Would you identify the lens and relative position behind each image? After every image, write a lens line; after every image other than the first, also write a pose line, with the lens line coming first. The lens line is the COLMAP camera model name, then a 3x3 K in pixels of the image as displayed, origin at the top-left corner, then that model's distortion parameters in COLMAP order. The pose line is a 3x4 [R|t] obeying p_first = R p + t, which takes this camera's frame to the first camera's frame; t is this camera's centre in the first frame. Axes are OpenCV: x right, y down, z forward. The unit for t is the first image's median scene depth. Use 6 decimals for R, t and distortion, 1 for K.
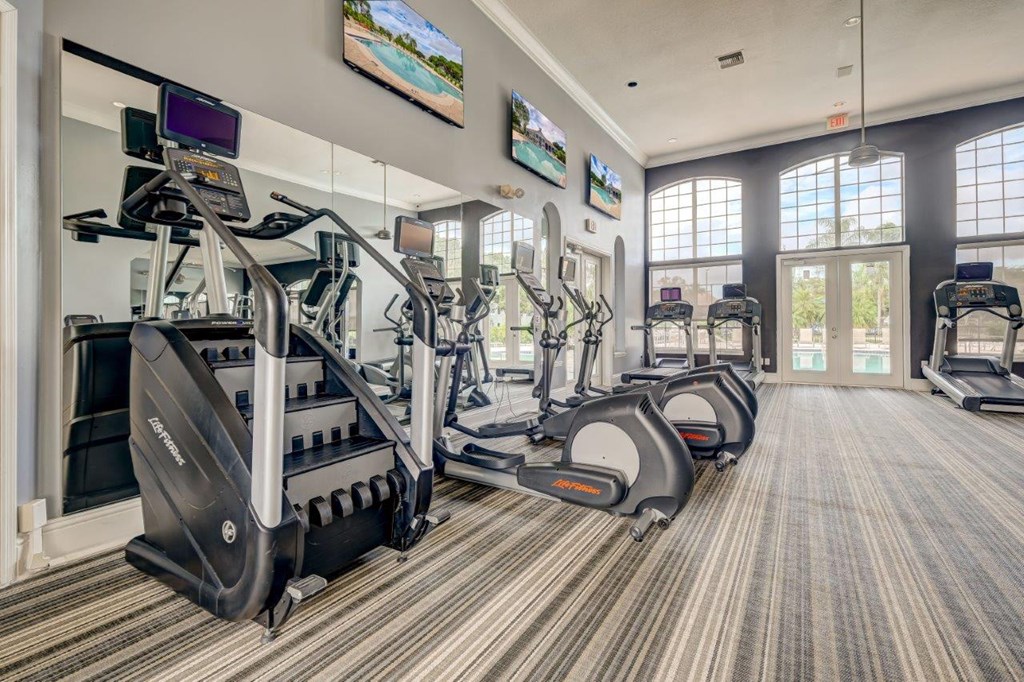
lens RADIAL K [[458.4, 0, 512.0], [0, 458.4, 341.0], [0, 0, 1]] dist [-0.009049, 0.000064]
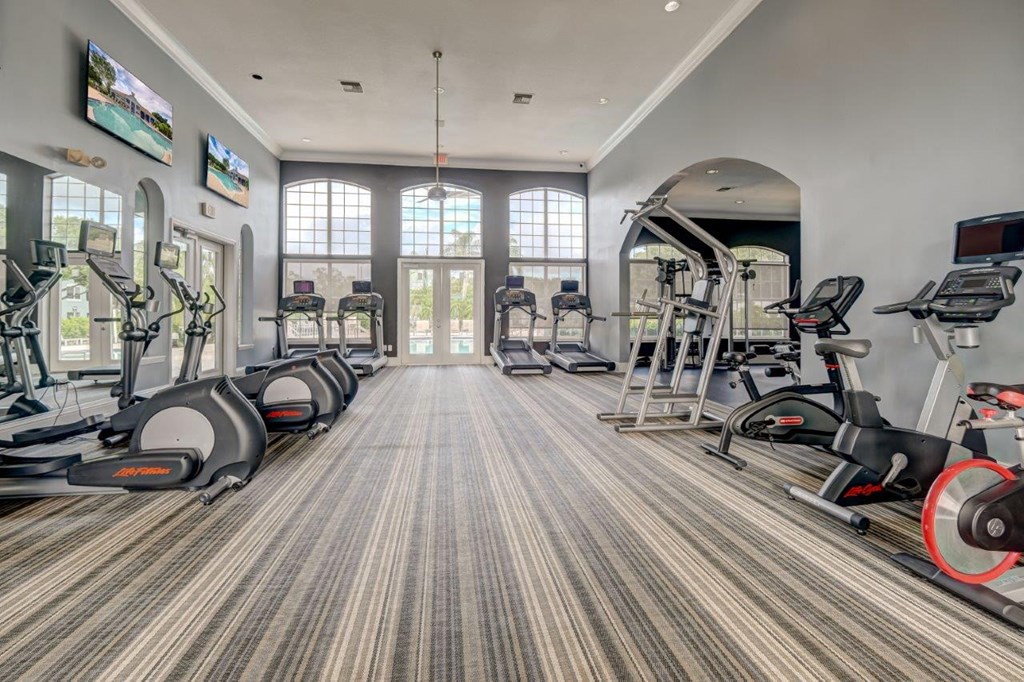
lens RADIAL K [[456.2, 0, 512.5], [0, 456.2, 319.9], [0, 0, 1]] dist [0.000925, 0.000671]
pose [[0.753714, 0.000829, 0.657203, 0.032985], [0.017107, 0.999636, -0.020881, 0.003245], [-0.656980, 0.026981, 0.753425, -0.126658]]
